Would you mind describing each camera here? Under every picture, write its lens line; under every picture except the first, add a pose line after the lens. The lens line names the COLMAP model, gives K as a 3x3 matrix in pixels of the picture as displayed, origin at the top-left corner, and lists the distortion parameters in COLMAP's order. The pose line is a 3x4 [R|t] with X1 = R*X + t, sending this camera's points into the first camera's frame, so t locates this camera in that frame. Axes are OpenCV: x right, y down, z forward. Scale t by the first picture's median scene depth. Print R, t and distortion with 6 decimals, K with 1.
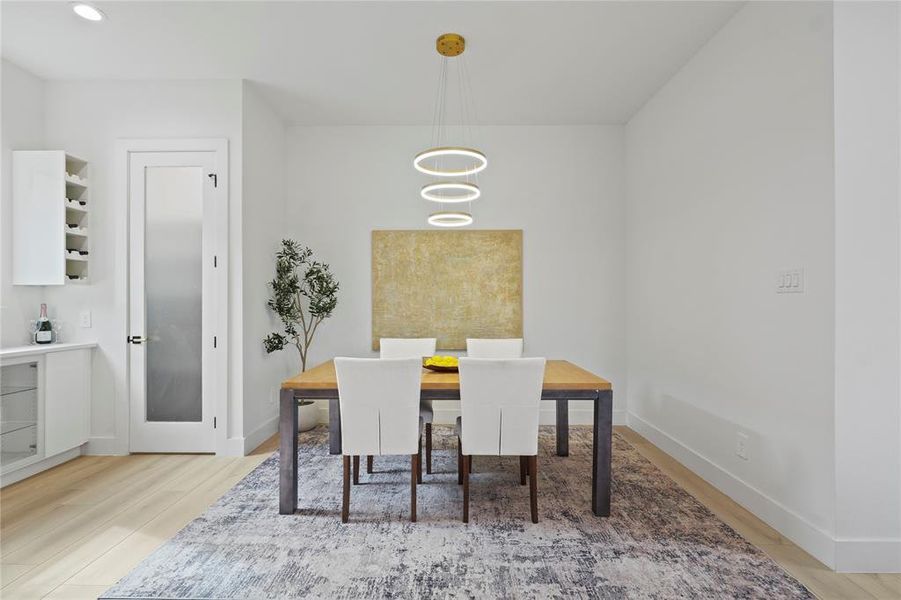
lens RADIAL K [[415.1, 0, 447.4], [0, 415.1, 301.9], [0, 0, 1]] dist [0.001654, 0.000545]
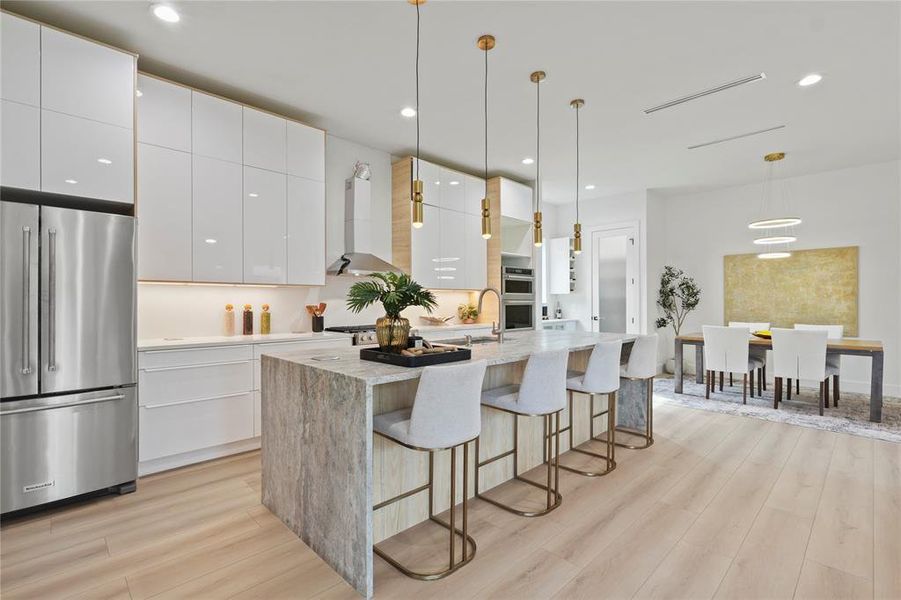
lens RADIAL K [[415.1, 0, 447.4], [0, 415.1, 301.9], [0, 0, 1]] dist [0.001654, 0.000545]
pose [[0.711615, 0.000871, -0.702570, 0.196459], [0.002528, 0.999990, 0.003801, -0.004219], [0.702566, -0.004481, 0.711605, -0.945123]]
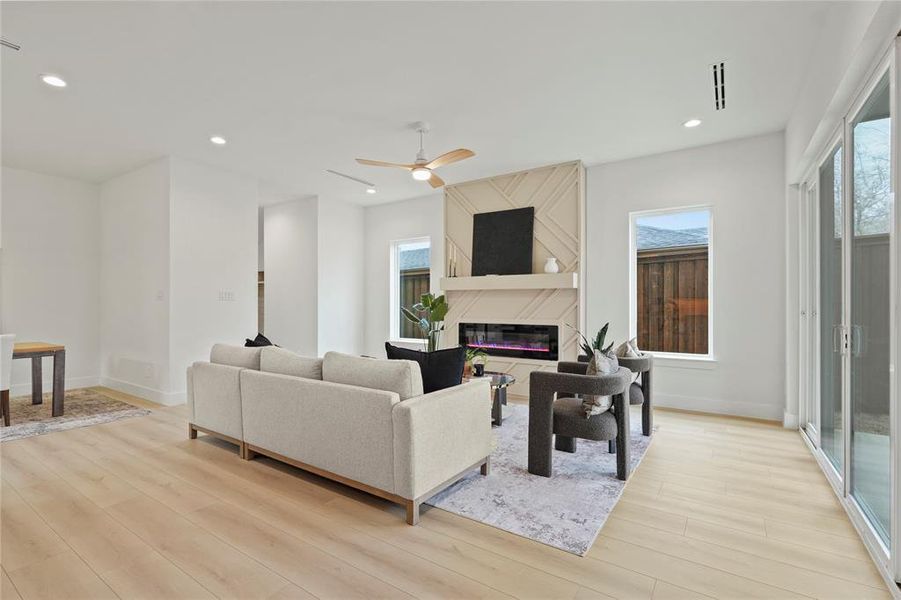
lens RADIAL K [[415.1, 0, 447.4], [0, 415.1, 301.9], [0, 0, 1]] dist [0.001654, 0.000545]
pose [[0.545197, 0.002476, 0.838304, -0.158453], [-0.004644, 0.999989, 0.000067, -0.011529], [-0.838295, -0.003930, 0.545203, -0.950786]]
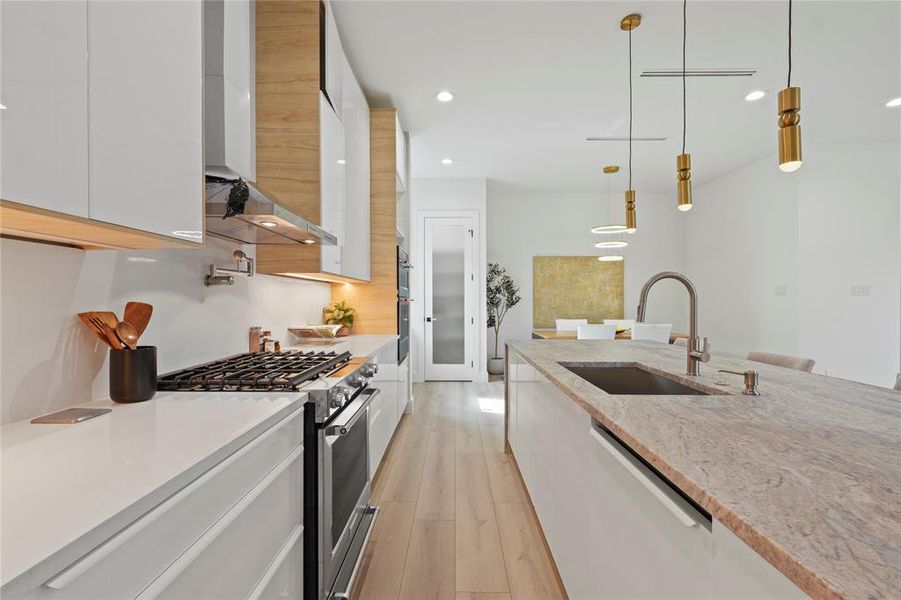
lens RADIAL K [[415.1, 0, 447.4], [0, 415.1, 301.9], [0, 0, 1]] dist [0.001654, 0.000545]
pose [[0.999999, 0.000667, 0.001420, -0.579744], [-0.000678, 0.999970, 0.007663, -0.001326], [-0.001415, -0.007664, 0.999970, -0.732084]]
